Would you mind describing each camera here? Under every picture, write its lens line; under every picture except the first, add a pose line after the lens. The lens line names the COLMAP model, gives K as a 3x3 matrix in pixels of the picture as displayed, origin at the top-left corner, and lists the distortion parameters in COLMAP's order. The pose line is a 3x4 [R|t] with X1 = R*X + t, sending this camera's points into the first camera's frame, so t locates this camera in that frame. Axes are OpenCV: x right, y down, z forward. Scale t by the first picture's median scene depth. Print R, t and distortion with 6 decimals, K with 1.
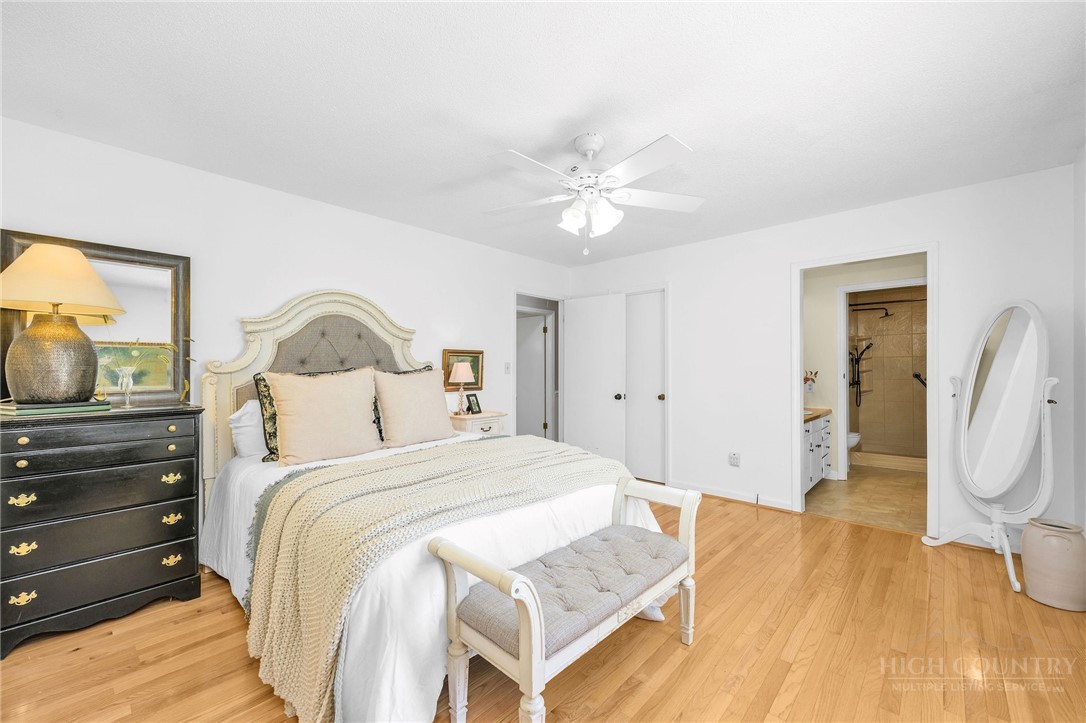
lens RADIAL K [[438.5, 0, 539.3], [0, 438.5, 360.8], [0, 0, 1]] dist [0.000517, 0.000194]
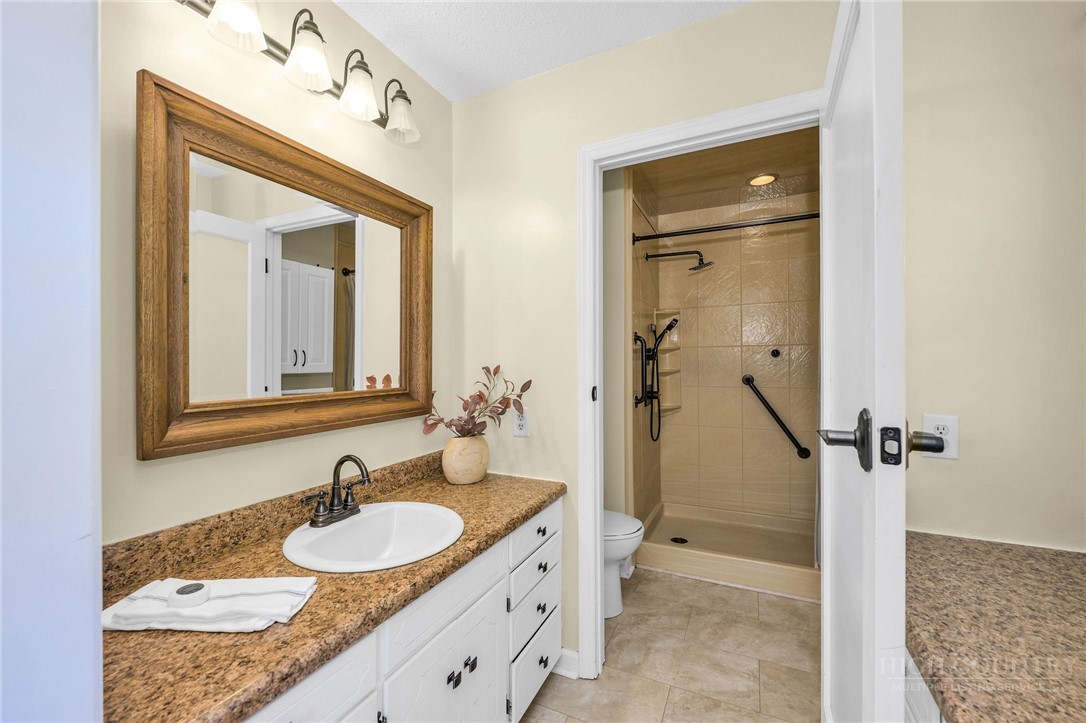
lens RADIAL K [[438.5, 0, 541.7], [0, 438.5, 361.1], [0, 0, 1]] dist [0.000517, 0.000194]
pose [[0.956021, 0.000716, 0.293297, 0.450352], [-0.005099, 0.999886, 0.014180, 0.002286], [-0.293254, -0.015052, 0.955916, 0.548267]]
